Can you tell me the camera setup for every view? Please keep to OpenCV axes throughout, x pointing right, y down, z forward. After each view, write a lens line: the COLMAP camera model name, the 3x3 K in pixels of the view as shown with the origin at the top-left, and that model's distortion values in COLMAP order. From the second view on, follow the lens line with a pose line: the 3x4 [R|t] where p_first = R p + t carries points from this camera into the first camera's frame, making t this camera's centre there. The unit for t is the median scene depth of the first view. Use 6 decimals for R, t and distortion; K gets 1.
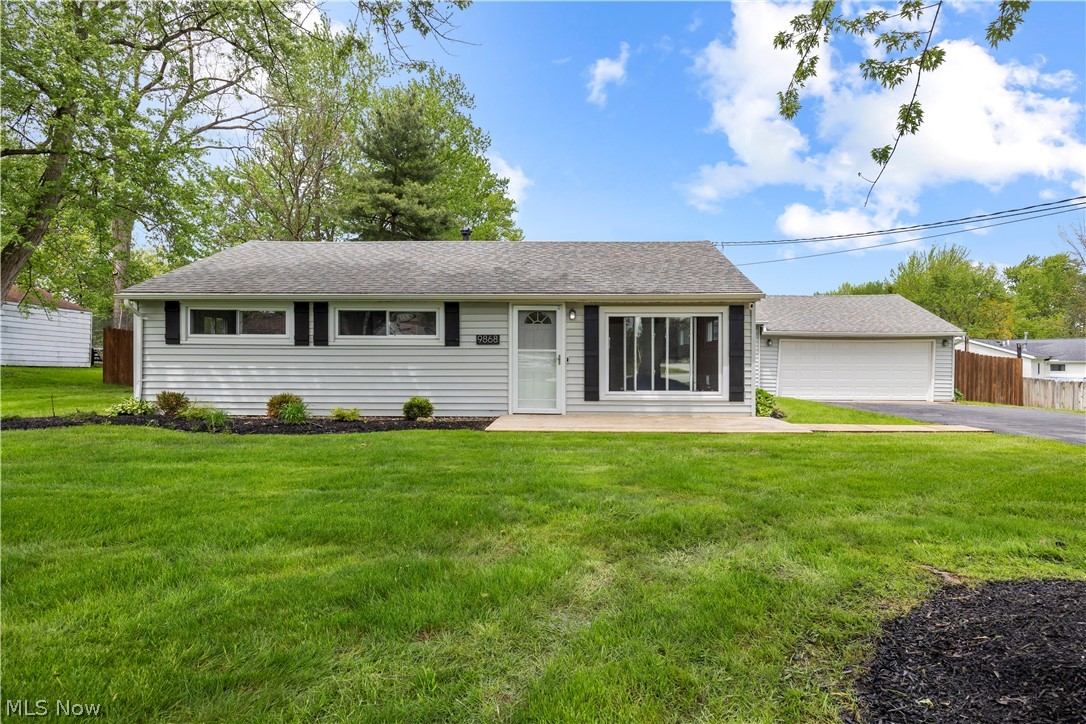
lens RADIAL K [[606.1, 0, 543.0], [0, 606.1, 362.0], [0, 0, 1]] dist [0.001381, -0.000116]
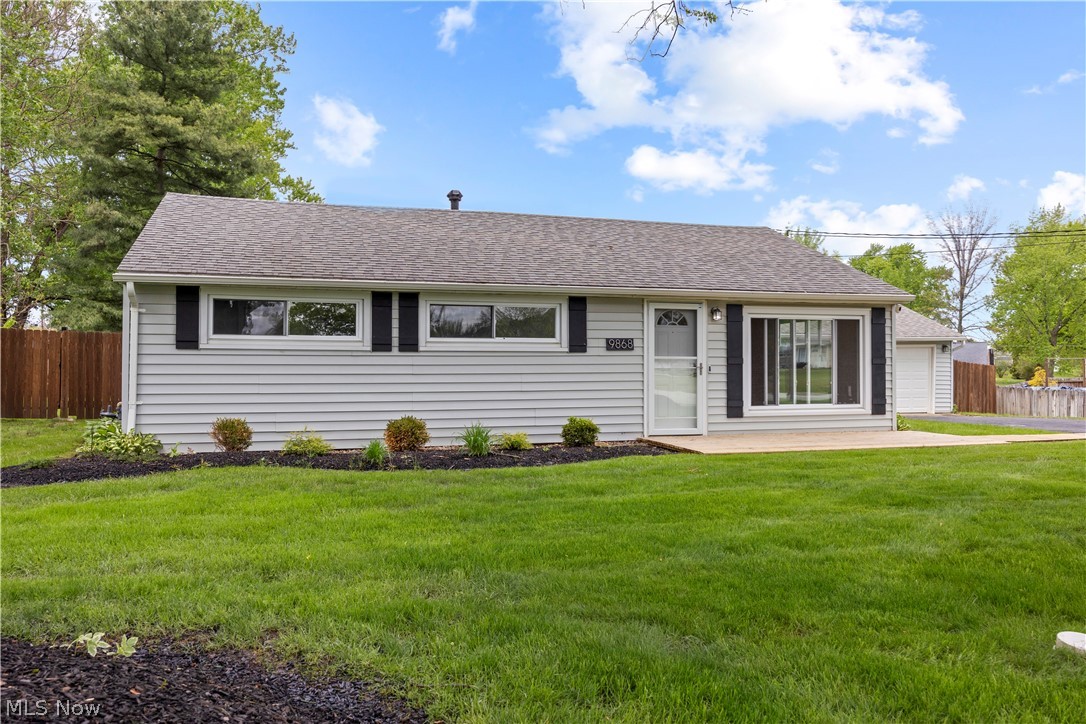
lens RADIAL K [[848.8, 0, 543.0], [0, 848.8, 362.0], [0, 0, 1]] dist [-0.006425, 0.000846]
pose [[0.947408, -0.002119, 0.320020, -0.545131], [0.006097, 0.999916, -0.011427, -0.001416], [-0.319969, 0.012777, 0.947342, -0.028856]]
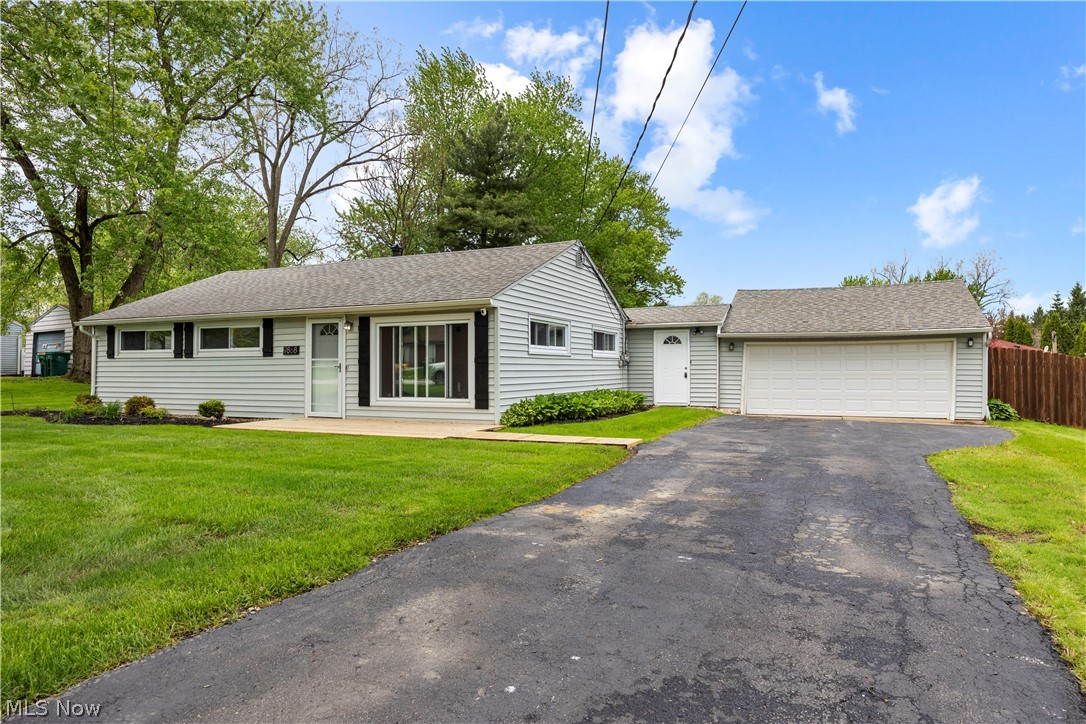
lens RADIAL K [[675.5, 0, 541.5], [0, 675.5, 345.3], [0, 0, 1]] dist [-0.001394, 0.000059]
pose [[0.917598, -0.021115, -0.396949, 0.834675], [0.004652, 0.999090, -0.042389, 0.008748], [0.397483, 0.037050, 0.916861, 0.032124]]
